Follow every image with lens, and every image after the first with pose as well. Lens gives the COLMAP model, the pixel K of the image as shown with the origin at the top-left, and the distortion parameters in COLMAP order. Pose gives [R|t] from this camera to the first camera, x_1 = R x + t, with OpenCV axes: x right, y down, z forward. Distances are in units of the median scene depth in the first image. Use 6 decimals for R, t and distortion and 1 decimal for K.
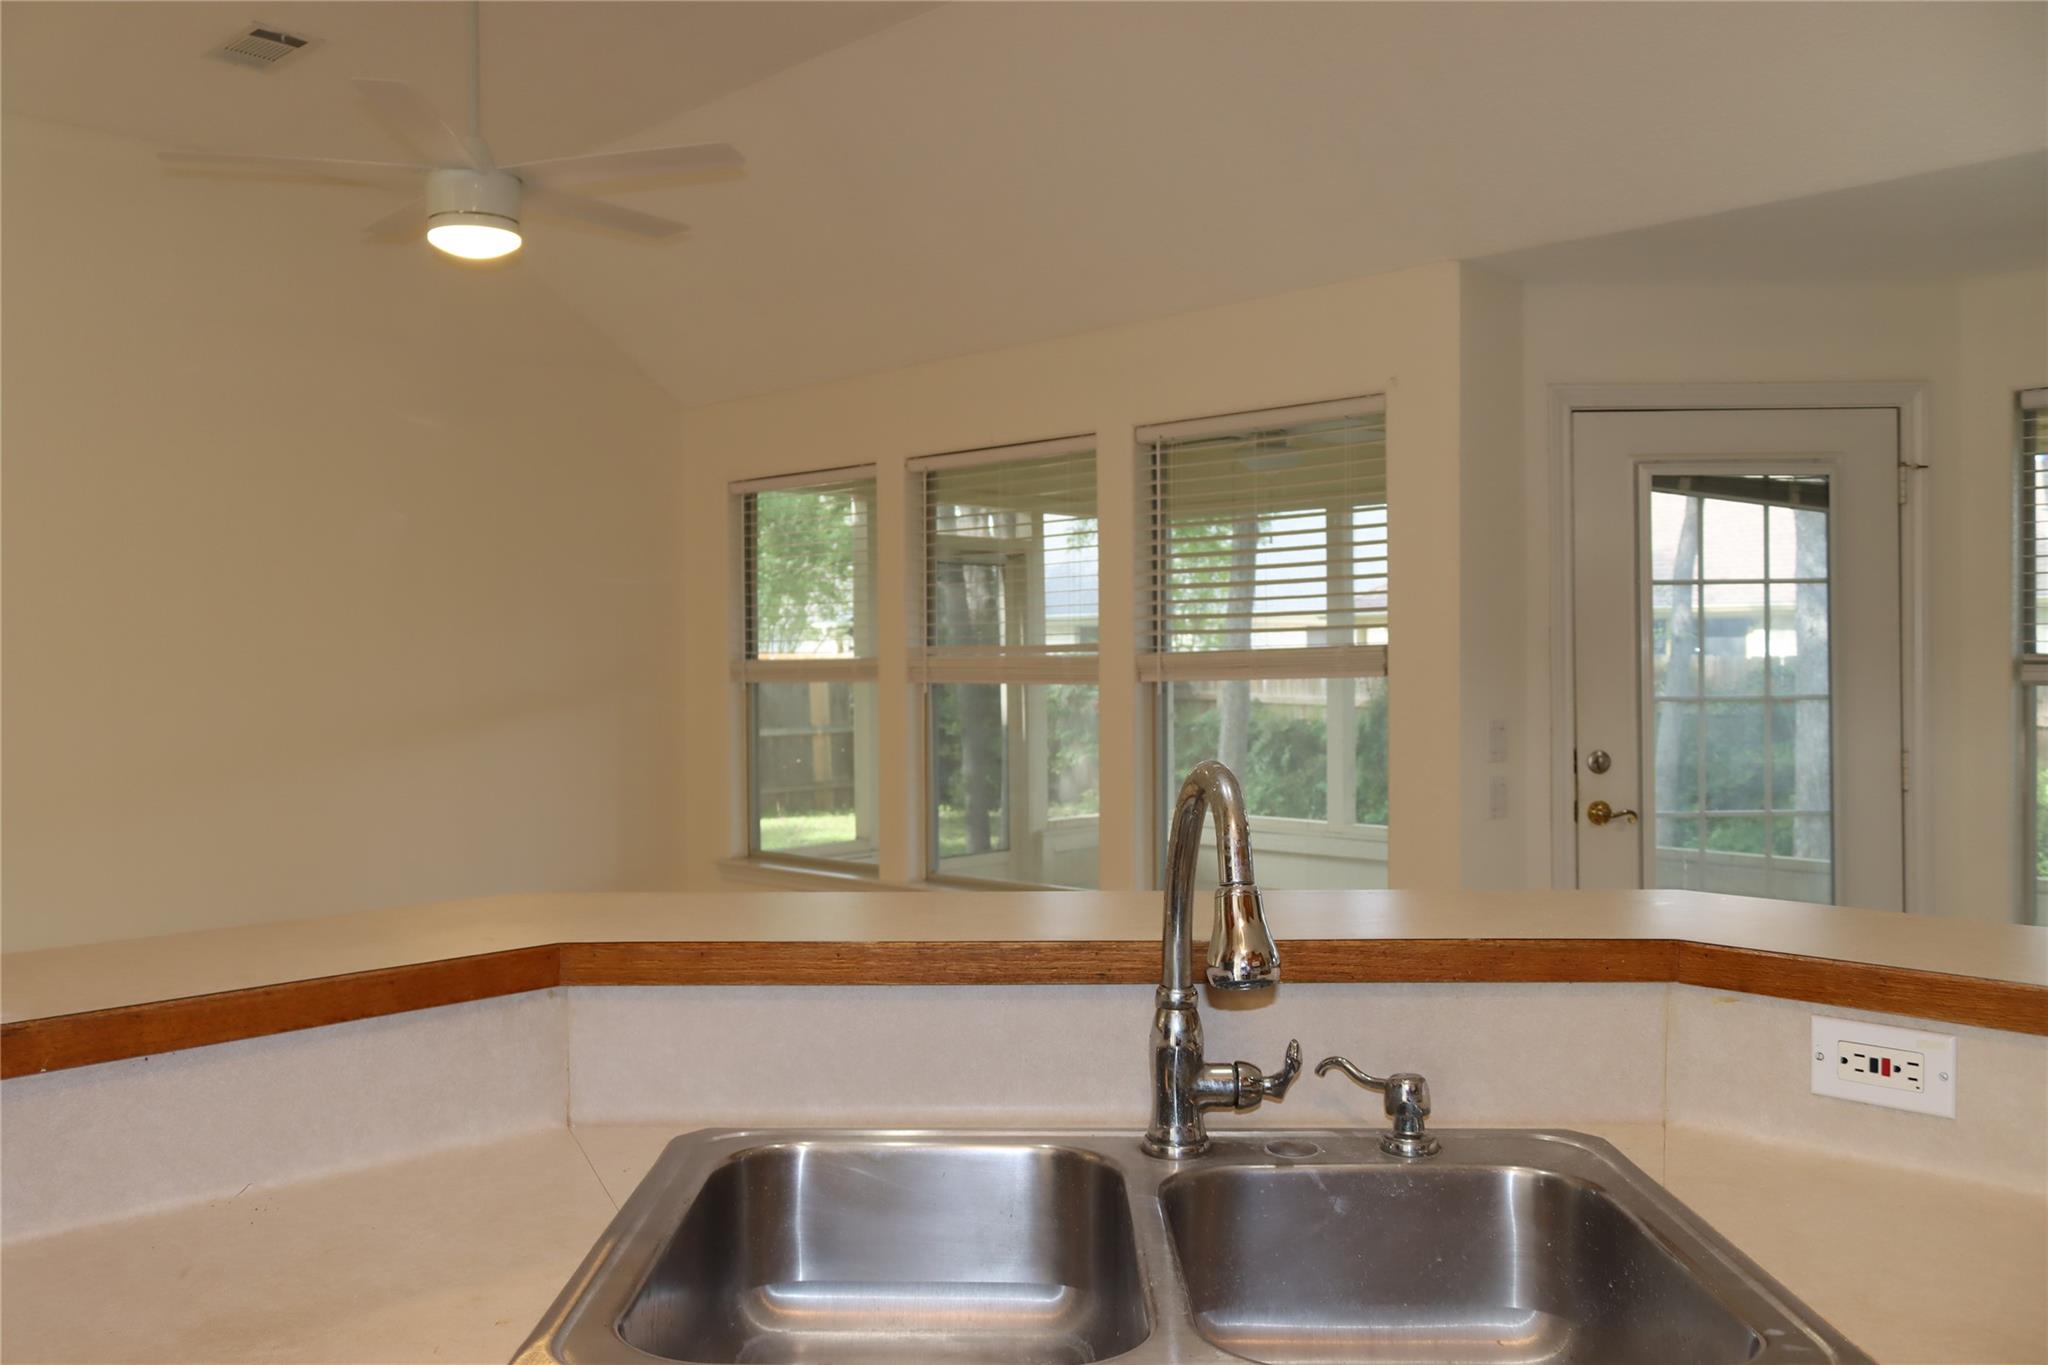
lens RADIAL K [[1719.5, 0, 1012.7], [0, 1719.5, 661.2], [0, 0, 1]] dist [-0.000328, 0.039852]
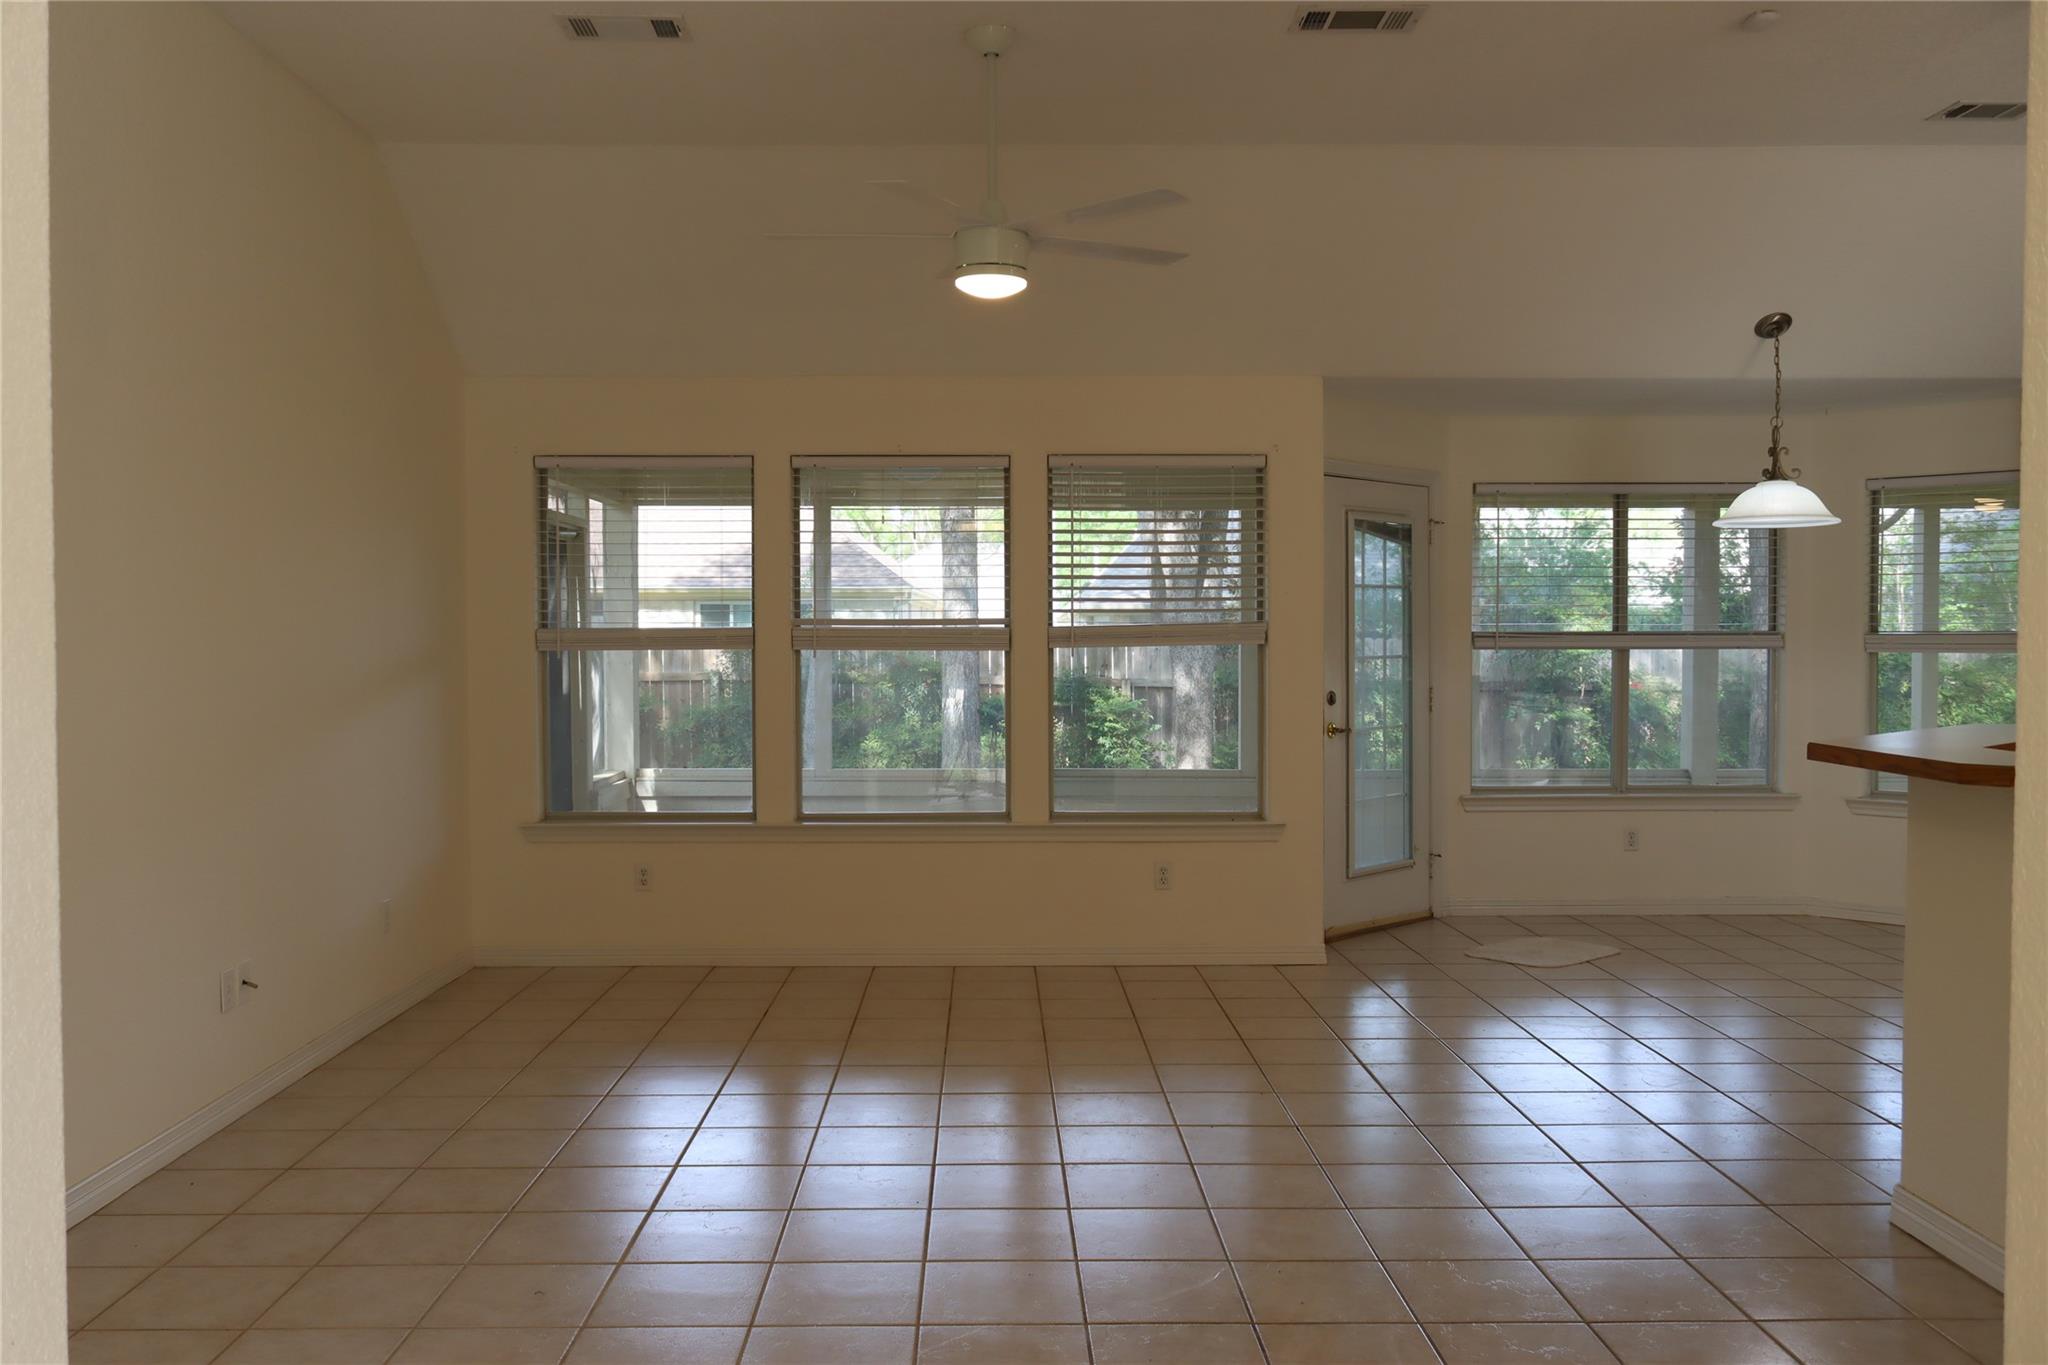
lens RADIAL K [[1719.5, 0, 1029.2], [0, 1719.5, 671.1], [0, 0, 1]] dist [-0.000328, 0.039852]
pose [[0.671858, -0.009553, 0.740618, -1.016438], [-0.006949, 0.999792, 0.019200, 0.004433], [-0.740647, -0.018046, 0.671652, 0.149167]]
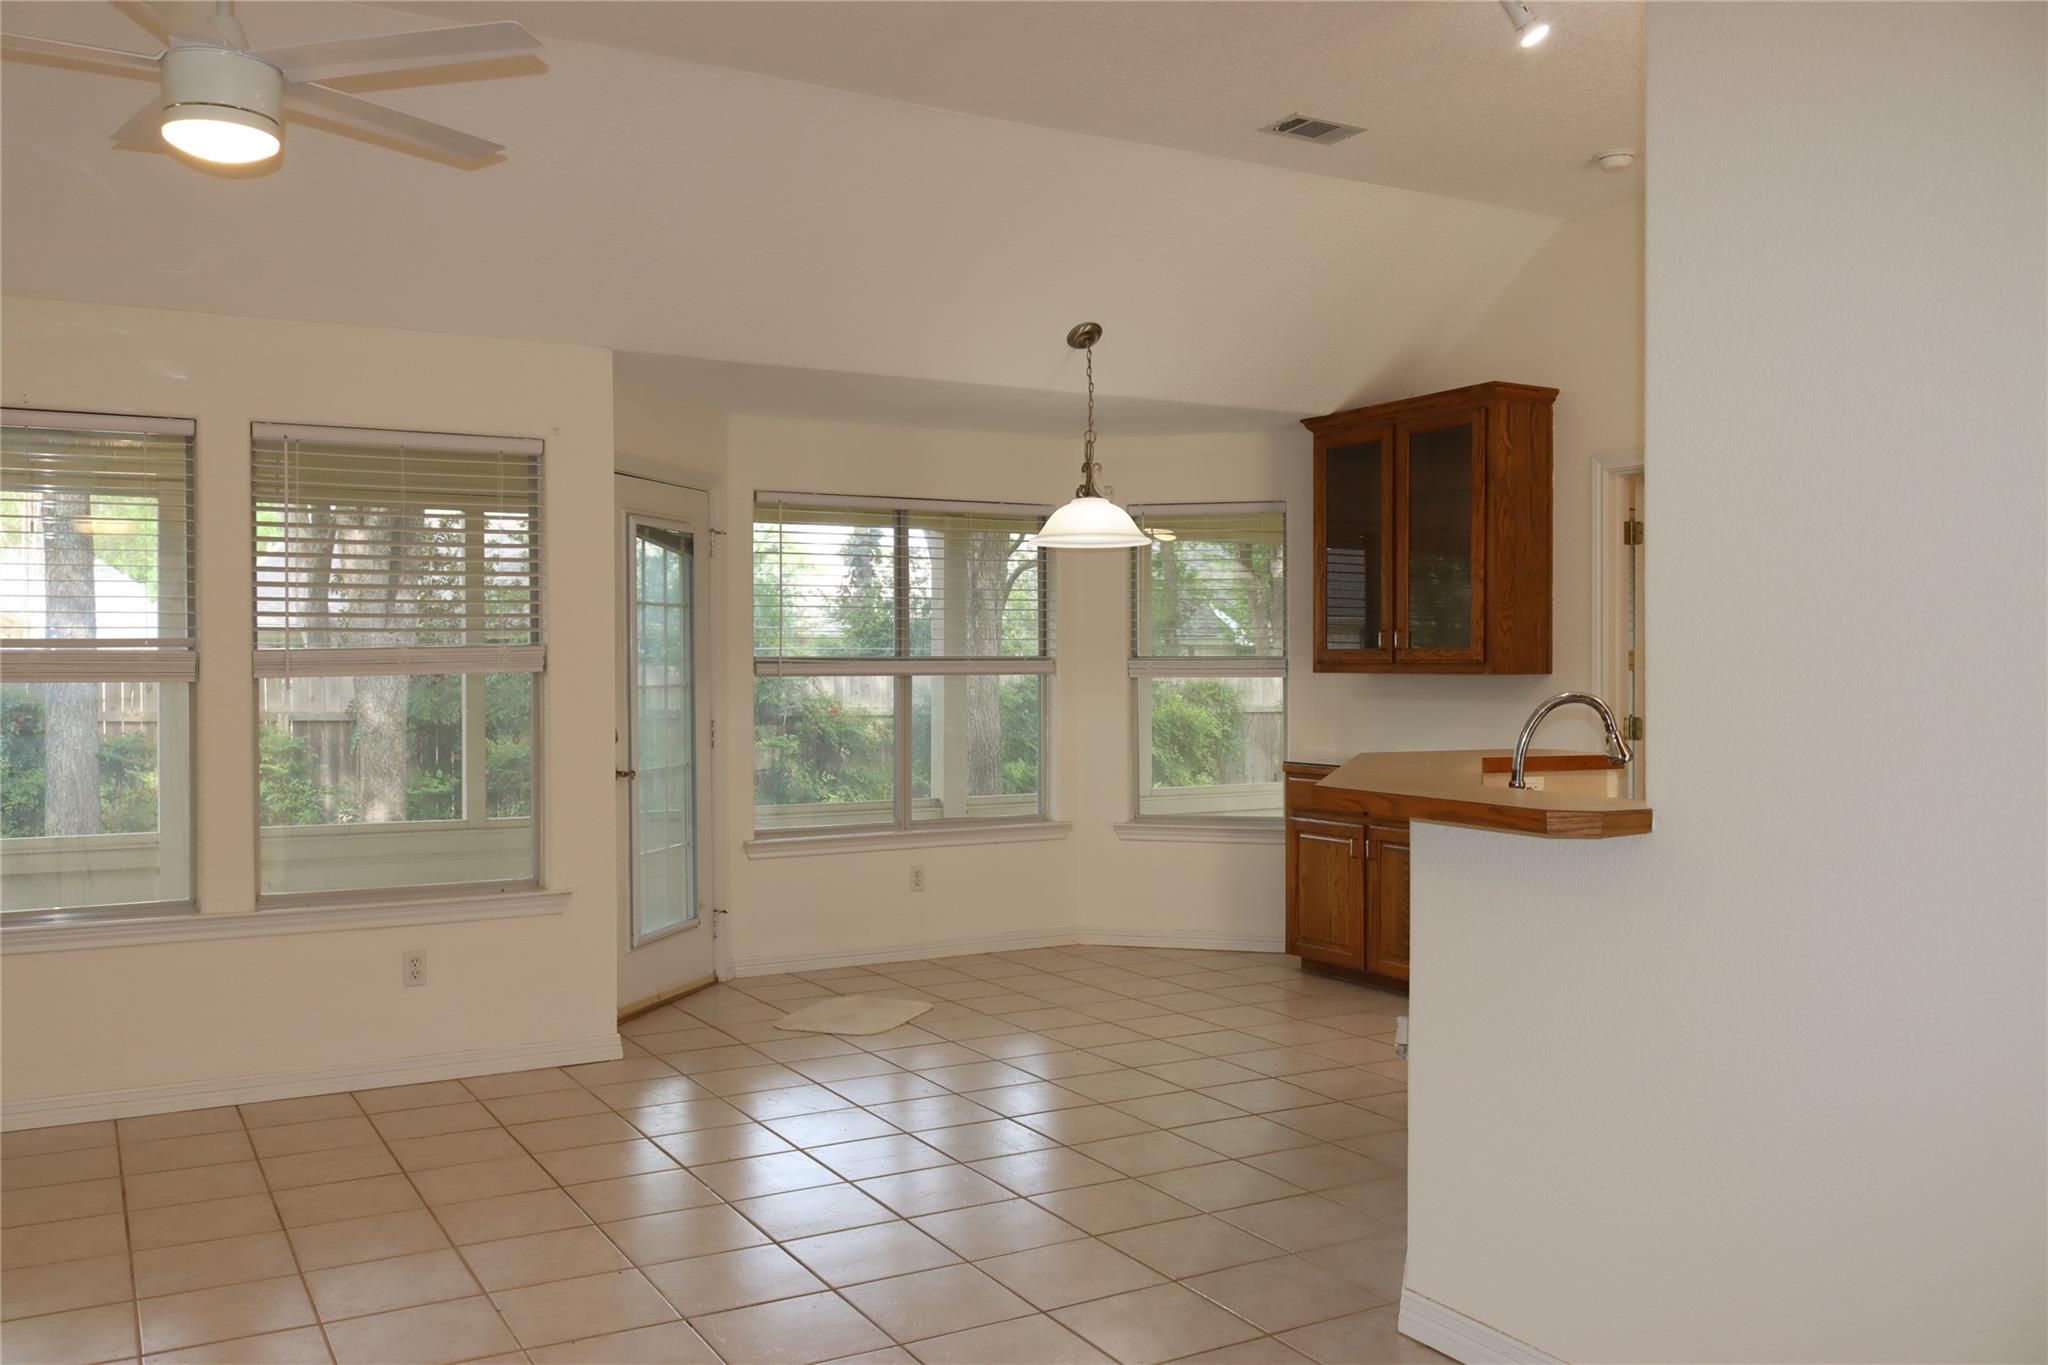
lens RADIAL K [[1719.5, 0, 1022.7], [0, 1719.5, 675.6], [0, 0, 1]] dist [-0.000328, 0.039852]
pose [[0.250131, -0.002962, 0.968208, -0.867373], [-0.005335, 0.999976, 0.004437, 0.003756], [-0.968197, -0.006276, 0.250109, 0.365247]]
